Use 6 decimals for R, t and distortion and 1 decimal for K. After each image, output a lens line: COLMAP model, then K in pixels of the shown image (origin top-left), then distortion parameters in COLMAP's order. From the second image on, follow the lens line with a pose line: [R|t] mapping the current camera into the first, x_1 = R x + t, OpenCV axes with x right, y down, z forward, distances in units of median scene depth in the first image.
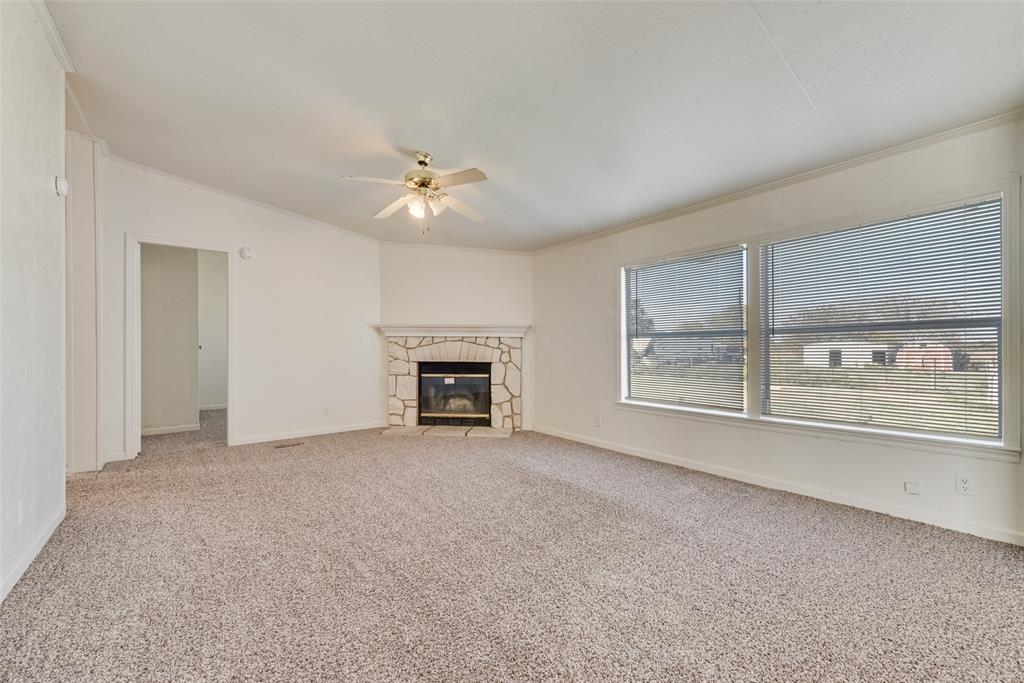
lens RADIAL K [[404.8, 0, 517.1], [0, 404.8, 350.2], [0, 0, 1]] dist [0.015189, -0.003093]
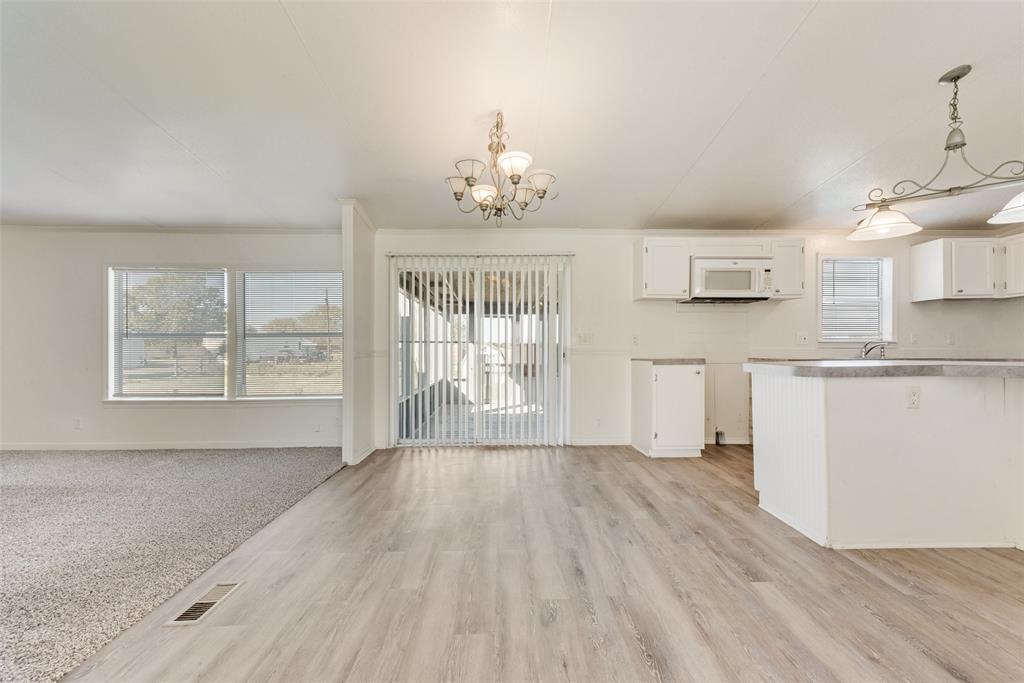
lens RADIAL K [[404.8, 0, 512.0], [0, 404.8, 347.6], [0, 0, 1]] dist [0.015189, -0.003093]
pose [[0.611592, 0.001804, 0.791171, 0.049882], [-0.001366, 0.999998, -0.001225, -0.002955], [-0.791172, -0.000332, 0.611594, -0.337744]]
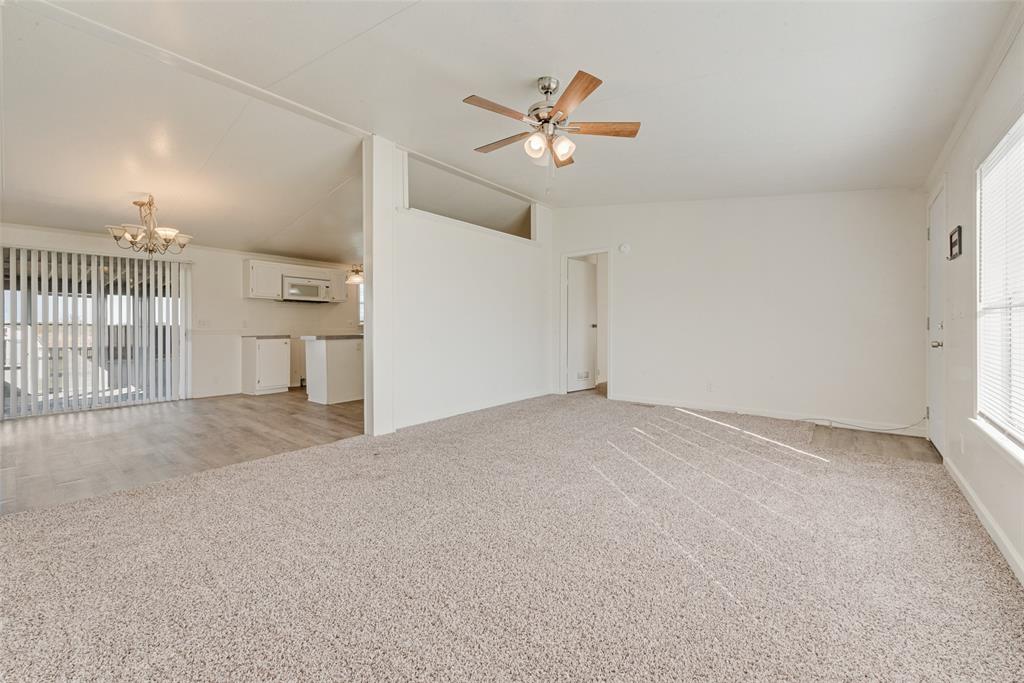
lens RADIAL K [[404.8, 0, 516.2], [0, 404.8, 329.0], [0, 0, 1]] dist [0.015189, -0.003093]
pose [[-0.213083, 0.000726, 0.977034, -0.561044], [0.004584, 0.999989, 0.000256, -0.001062], [-0.977023, 0.004533, -0.213084, -0.586563]]
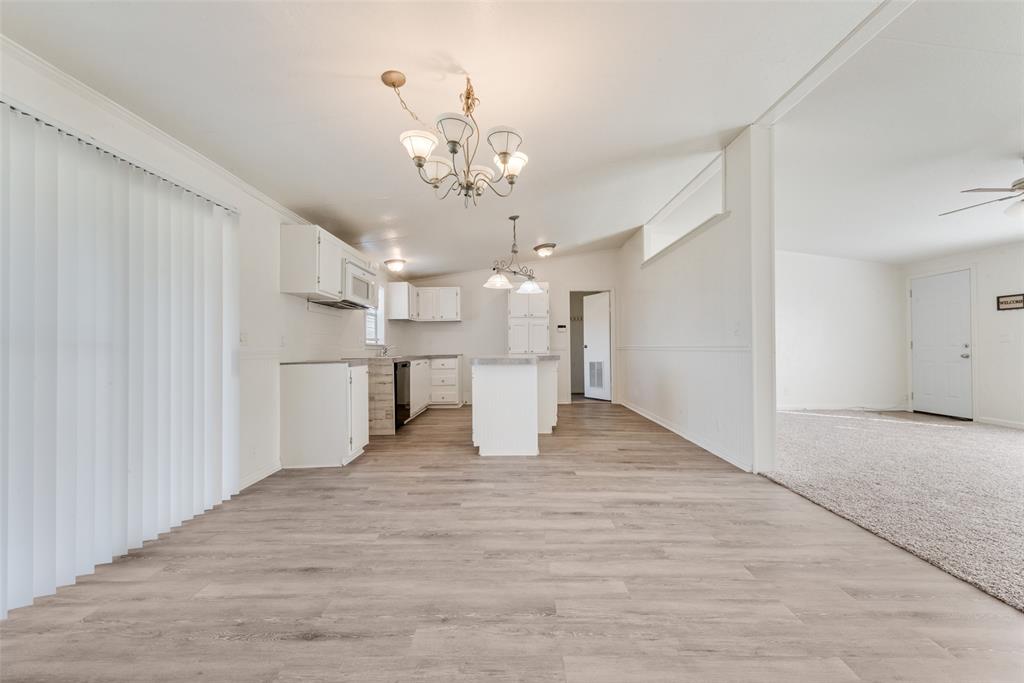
lens RADIAL K [[404.8, 0, 513.6], [0, 404.8, 344.7], [0, 0, 1]] dist [0.015189, -0.003093]
pose [[-0.776452, 0.013988, 0.630021, 0.121945], [0.007435, 0.999887, -0.013037, -0.000106], [-0.630133, -0.005438, -0.776468, 0.259681]]
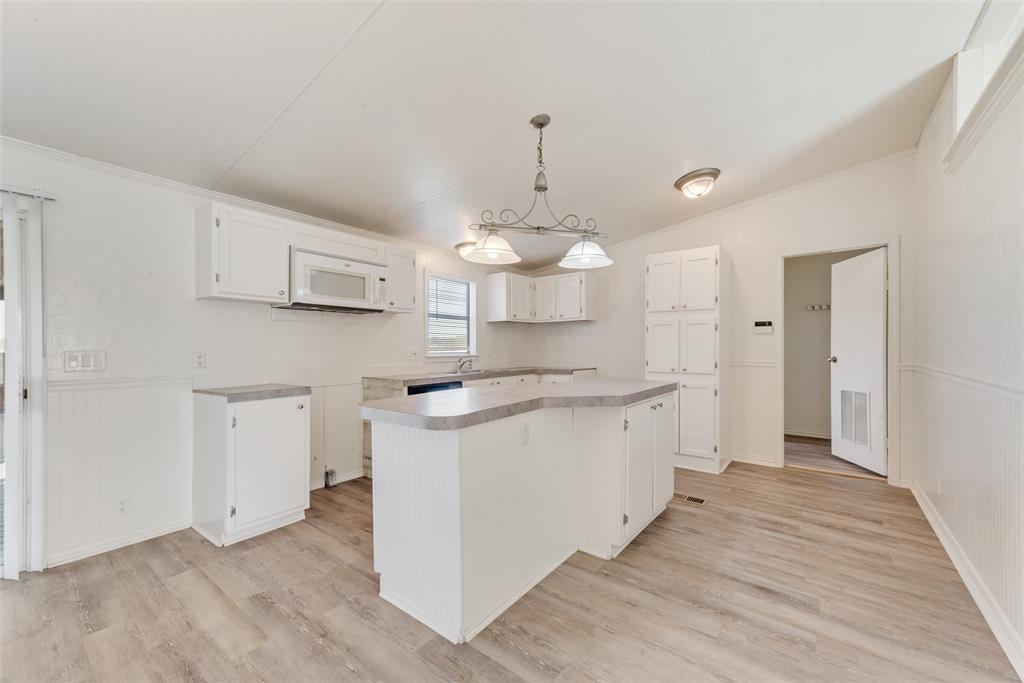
lens RADIAL K [[404.8, 0, 515.9], [0, 404.8, 349.7], [0, 0, 1]] dist [0.015189, -0.003093]
pose [[-0.240320, -0.005915, 0.970676, 0.239952], [-0.000048, 0.999982, 0.006082, -0.036707], [-0.970694, 0.001415, -0.240316, -0.303314]]
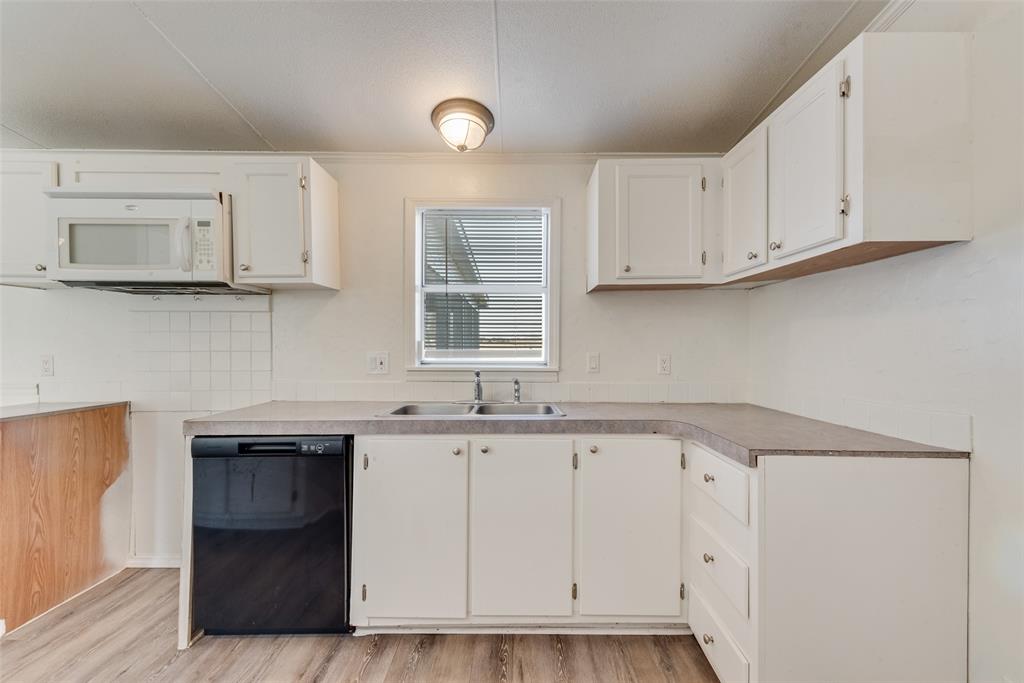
lens RADIAL K [[404.8, 0, 513.6], [0, 404.8, 344.6], [0, 0, 1]] dist [0.015189, -0.003093]
pose [[0.627001, 0.001793, 0.779016, 0.833182], [-0.002061, 0.999998, -0.000643, -0.043286], [-0.779015, -0.001202, 0.627004, -0.682967]]
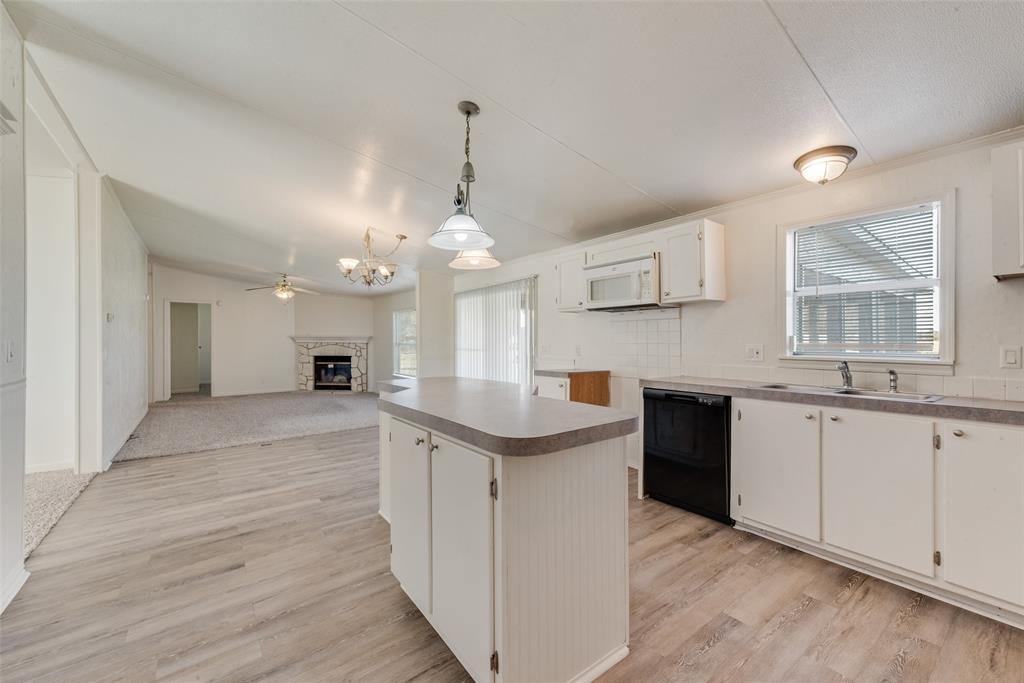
lens RADIAL K [[404.8, 0, 517.4], [0, 404.8, 341.0], [0, 0, 1]] dist [0.015189, -0.003093]
pose [[0.999828, -0.002852, -0.018314, 0.750488], [0.002890, 0.999994, 0.002052, -0.042329], [0.018308, -0.002104, 0.999830, -0.887775]]
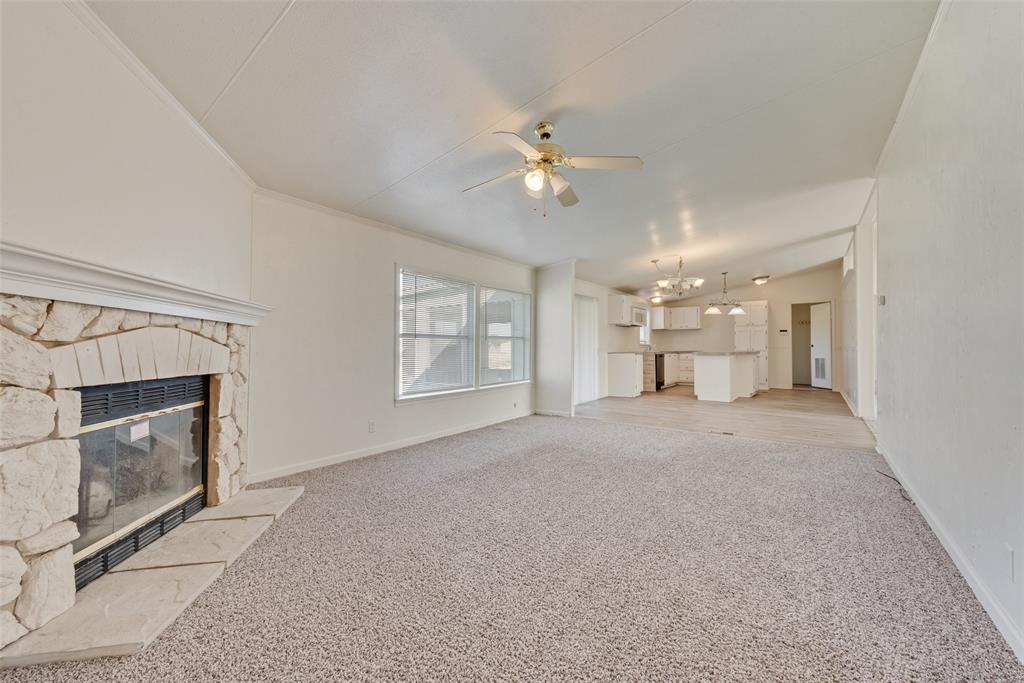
lens RADIAL K [[404.8, 0, 511.8], [0, 404.8, 343.9], [0, 0, 1]] dist [0.015189, -0.003093]
pose [[-0.258276, 0.009962, 0.966020, -0.639188], [0.000545, 0.999948, -0.010166, -0.001234], [-0.966071, -0.002099, -0.258268, 0.780482]]
